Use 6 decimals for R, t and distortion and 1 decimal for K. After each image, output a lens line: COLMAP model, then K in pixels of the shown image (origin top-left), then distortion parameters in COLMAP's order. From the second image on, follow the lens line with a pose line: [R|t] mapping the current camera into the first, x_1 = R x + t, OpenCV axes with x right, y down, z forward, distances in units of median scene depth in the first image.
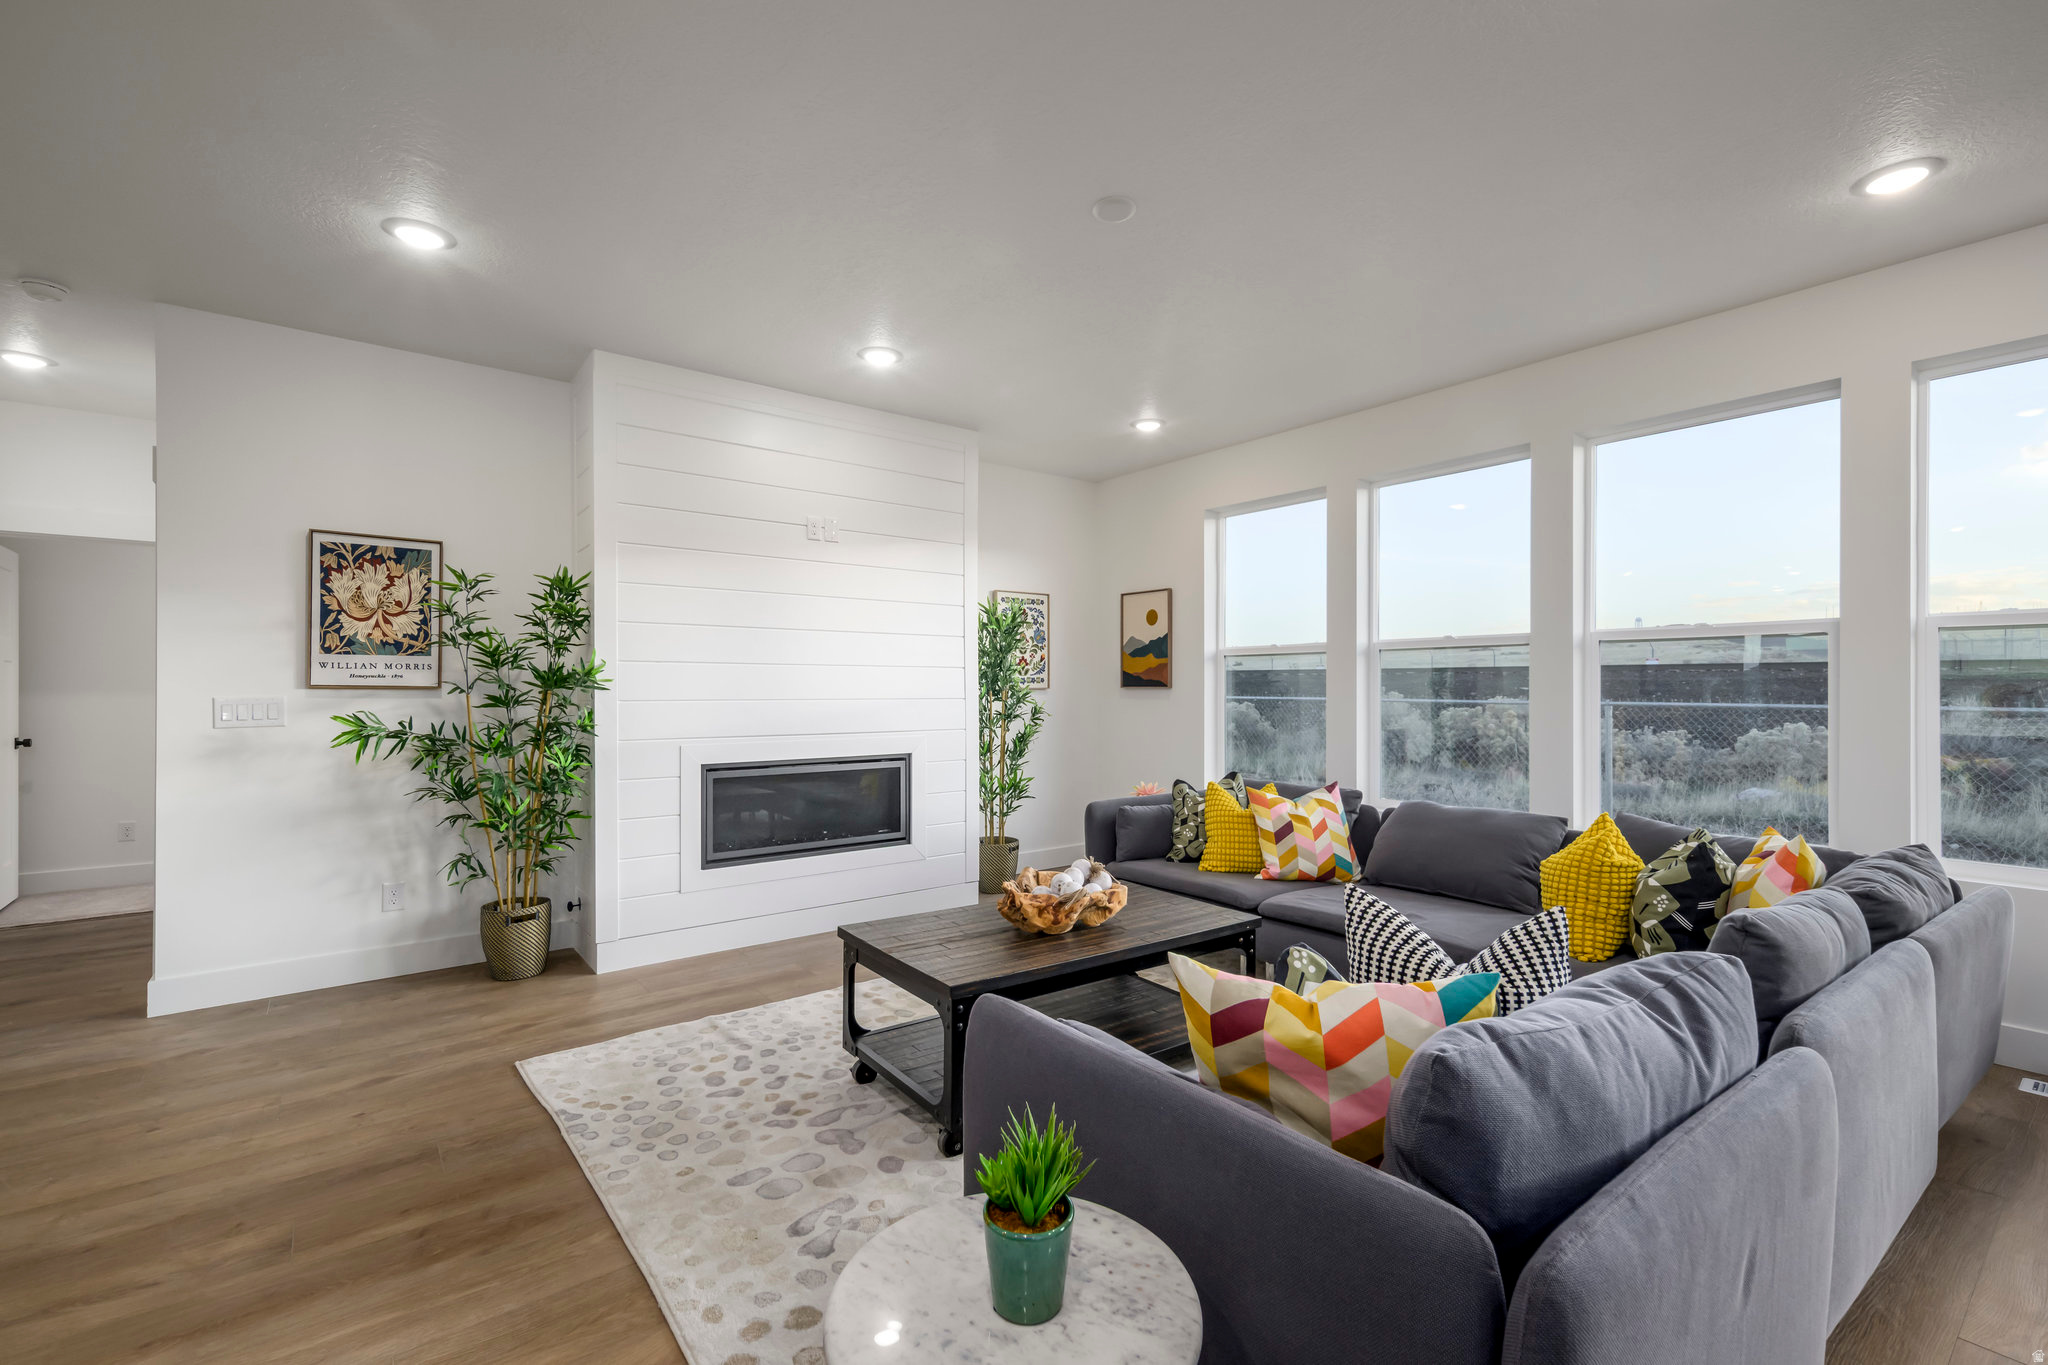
lens RADIAL K [[891.2, 0, 1029.5], [0, 891.2, 686.2], [0, 0, 1]] dist [0.009435, 0.000155]
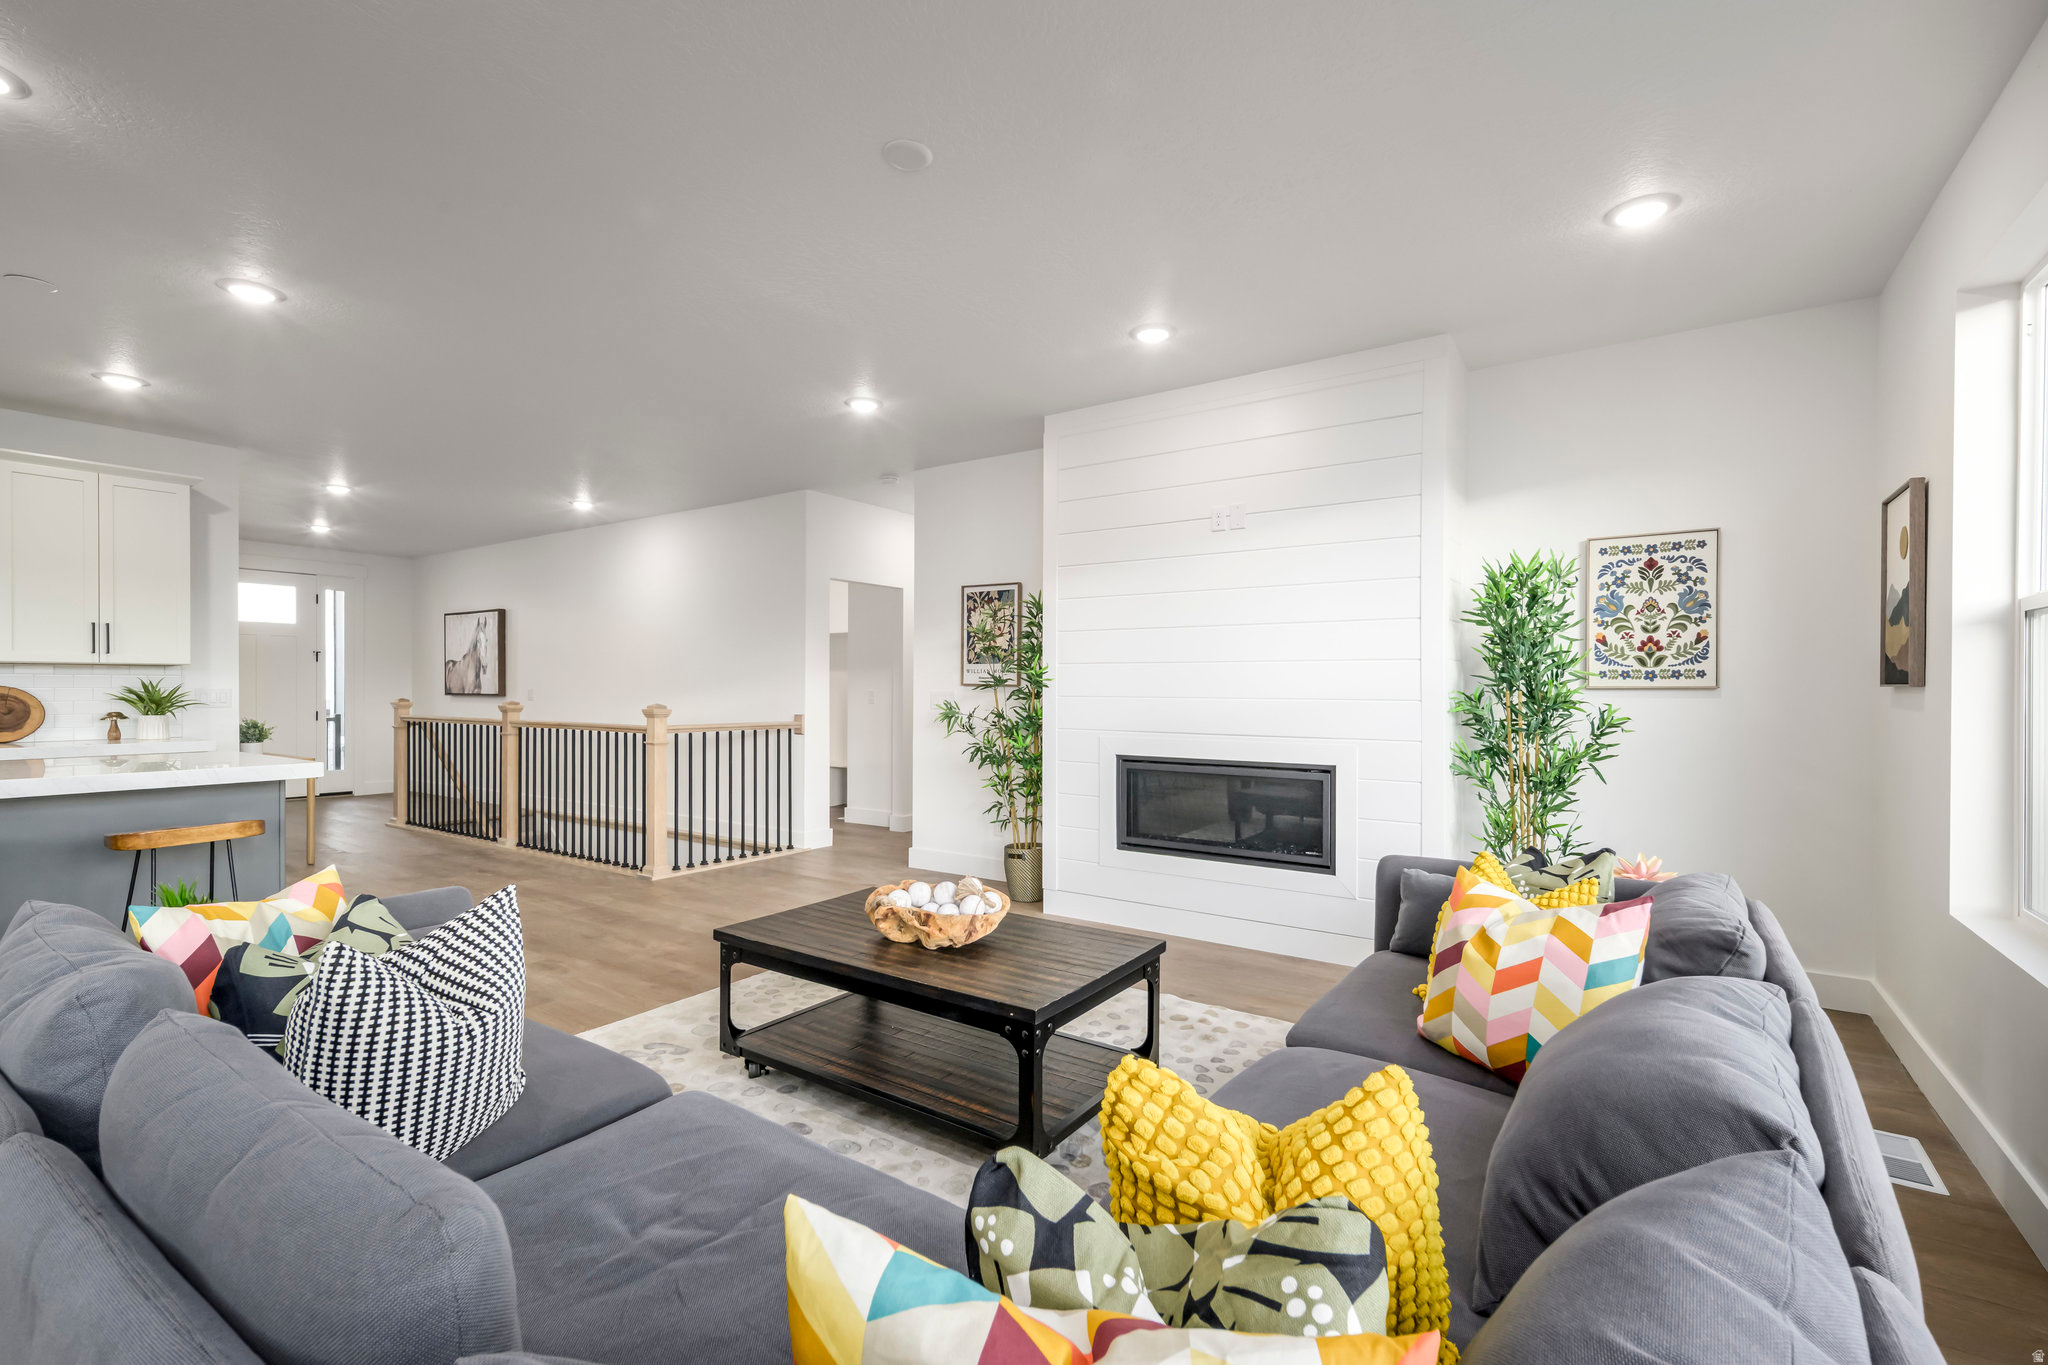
lens RADIAL K [[891.2, 0, 1016.1], [0, 891.2, 688.9], [0, 0, 1]] dist [0.009435, 0.000155]
pose [[0.299680, 0.003323, -0.954034, 0.707272], [-0.000390, 0.999994, 0.003361, 0.002197], [0.954040, -0.000635, 0.299679, 0.592654]]
